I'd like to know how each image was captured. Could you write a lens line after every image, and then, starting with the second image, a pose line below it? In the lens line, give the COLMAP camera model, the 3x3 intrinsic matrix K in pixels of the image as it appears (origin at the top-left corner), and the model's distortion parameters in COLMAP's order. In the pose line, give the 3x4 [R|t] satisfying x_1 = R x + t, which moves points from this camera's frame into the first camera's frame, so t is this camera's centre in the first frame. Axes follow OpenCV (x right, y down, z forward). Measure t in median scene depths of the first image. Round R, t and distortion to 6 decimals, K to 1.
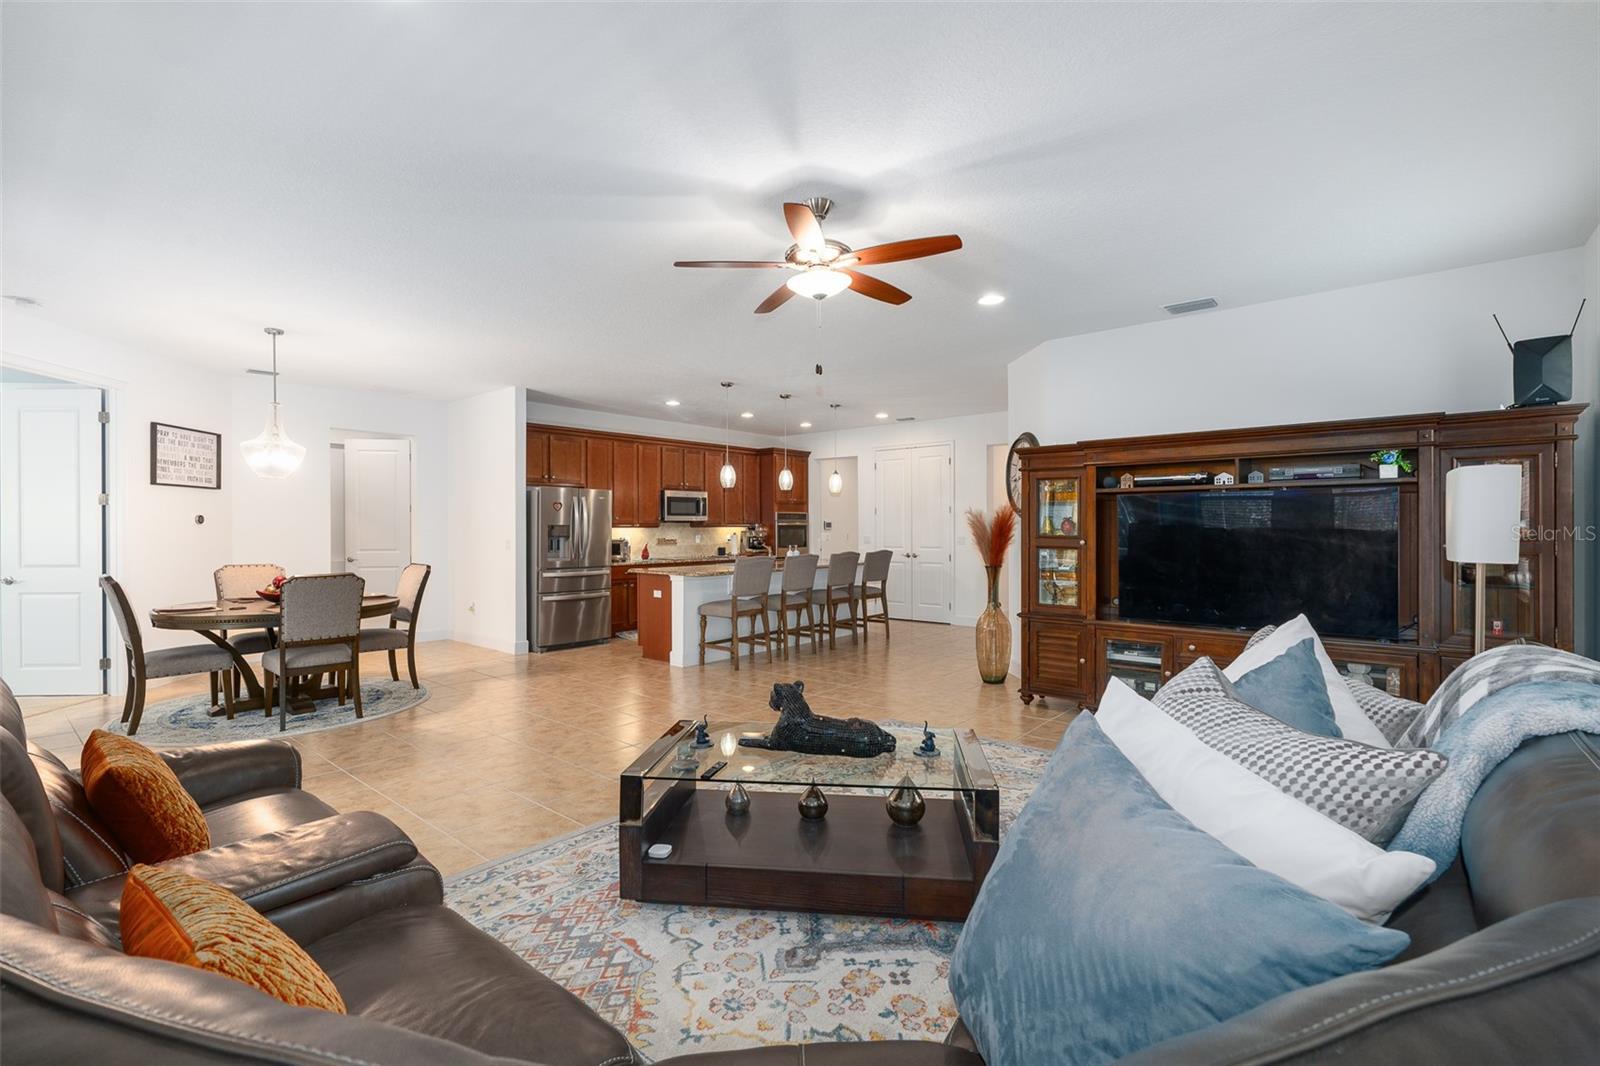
lens RADIAL K [[716.6, 0, 807.1], [0, 716.6, 527.6], [0, 0, 1]] dist [-0.001836, -0.000123]
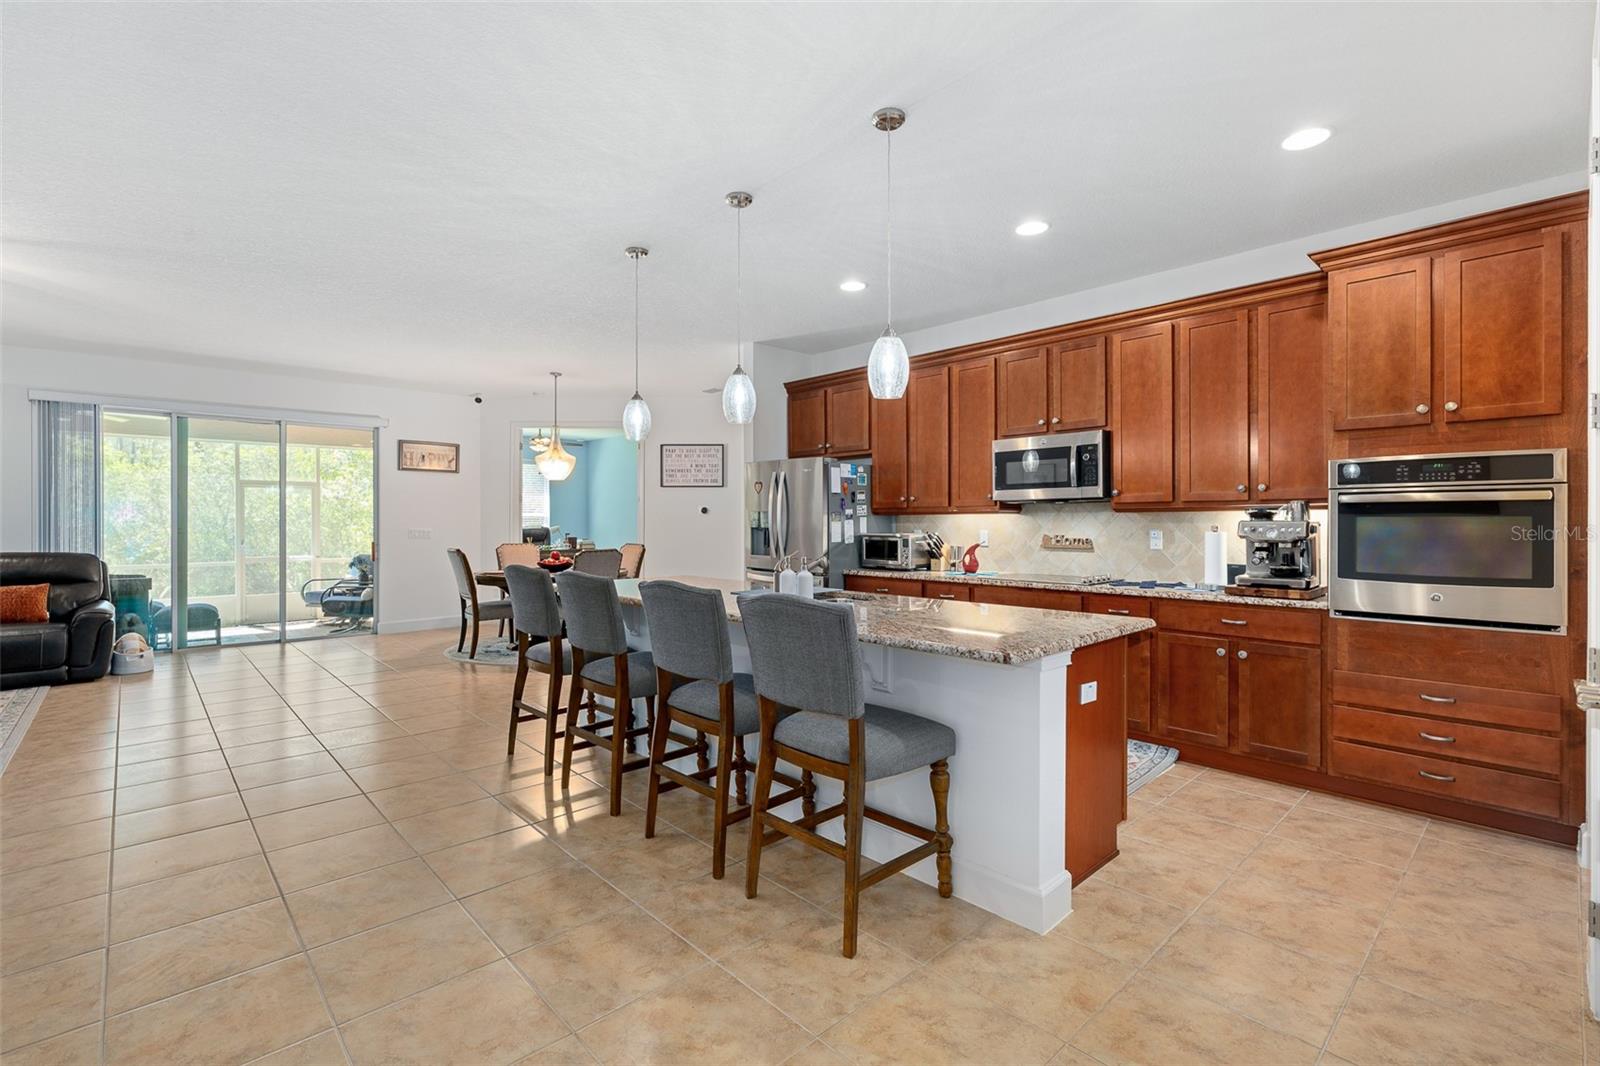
lens RADIAL K [[716.6, 0, 863.0], [0, 716.6, 521.6], [0, 0, 1]] dist [-0.001836, -0.000123]
pose [[-0.065684, 0.005016, -0.997828, 0.349089], [0.003164, 0.999983, 0.004818, 0.002571], [0.997835, -0.002841, -0.065699, 1.054298]]
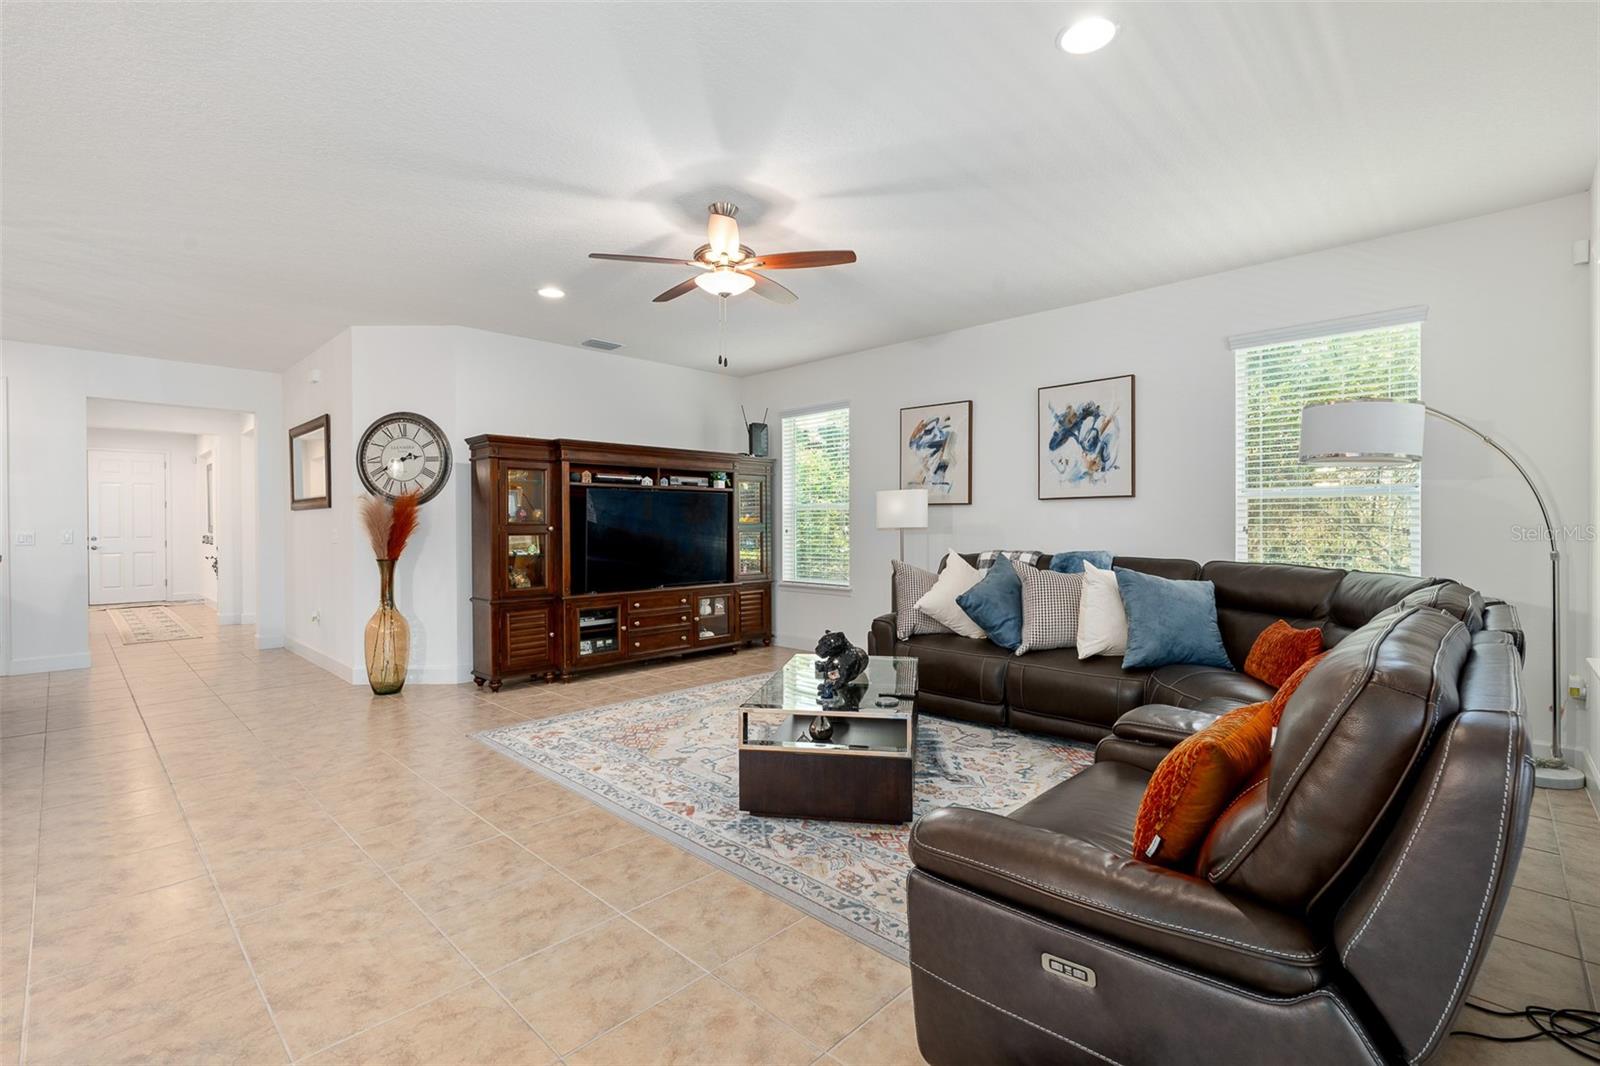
lens RADIAL K [[716.6, 0, 802.8], [0, 716.6, 530.0], [0, 0, 1]] dist [-0.001836, -0.000123]
pose [[0.064364, -0.002795, 0.997923, -0.421343], [0.003189, 0.999992, 0.002595, 0.012619], [-0.997921, 0.003015, 0.064372, 0.325247]]
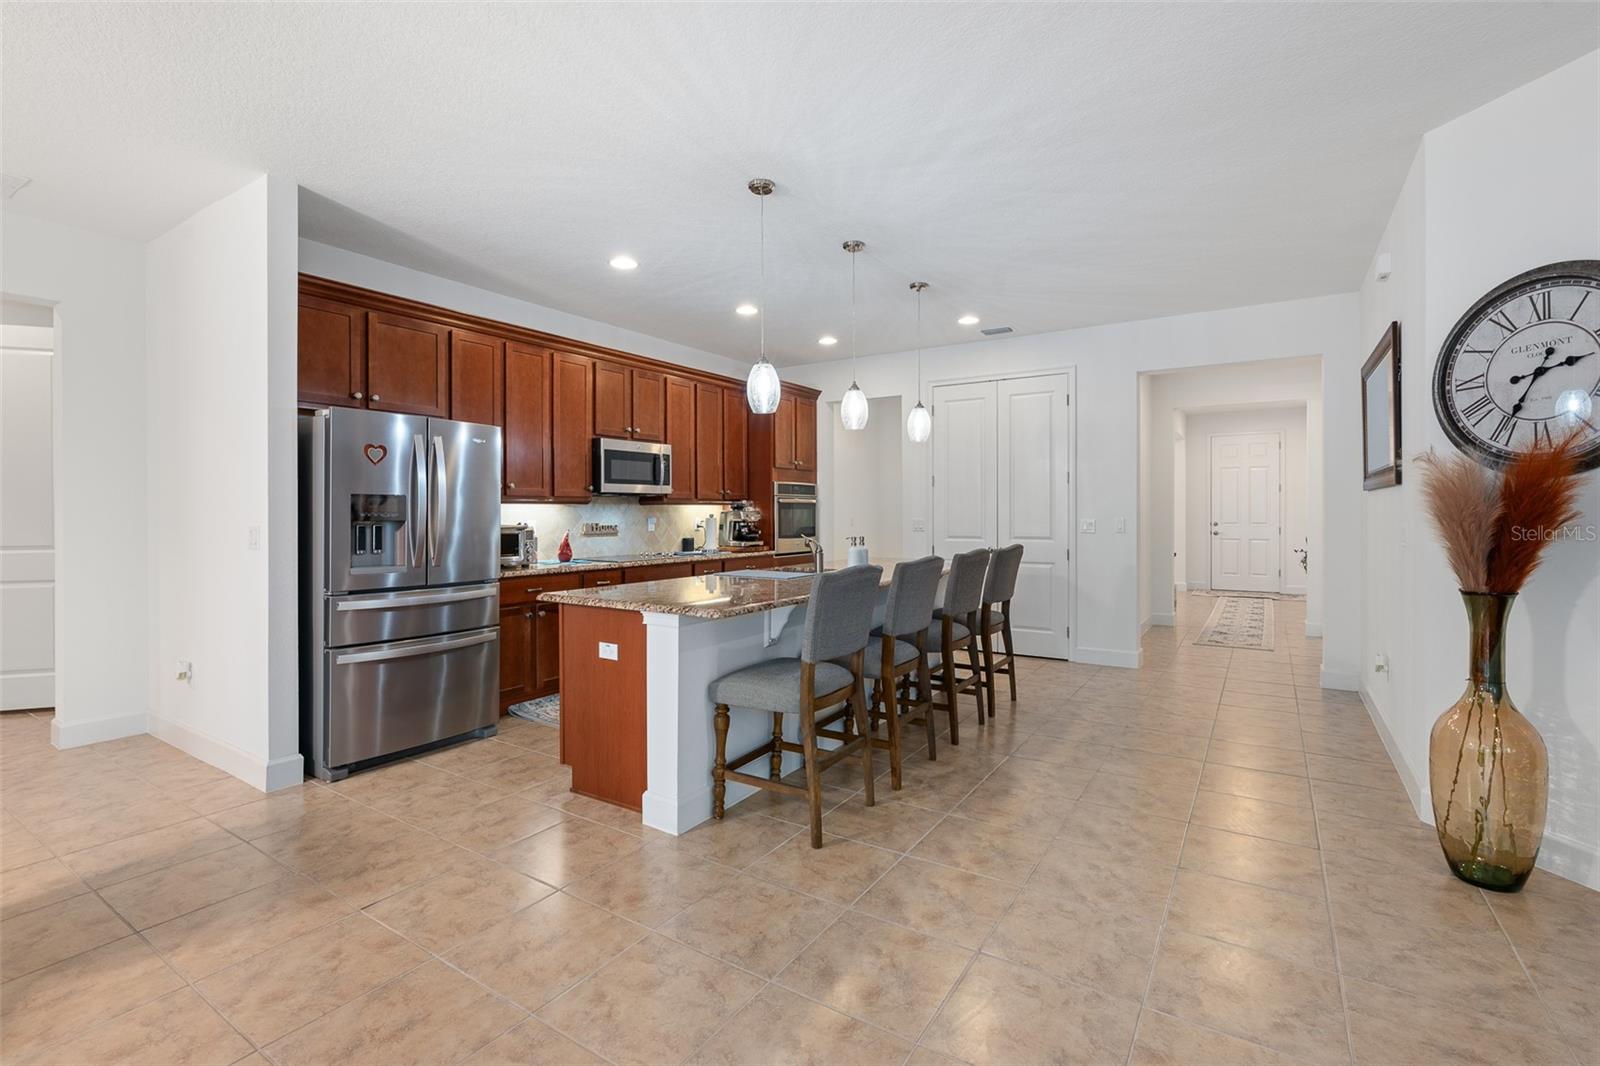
lens RADIAL K [[716.6, 0, 798.9], [0, 716.6, 518.8], [0, 0, 1]] dist [-0.001836, -0.000123]
pose [[0.992541, -0.000722, 0.121911, -0.127109], [-0.000311, 0.999964, 0.008457, 0.007053], [-0.121913, -0.008431, 0.992505, 0.478234]]
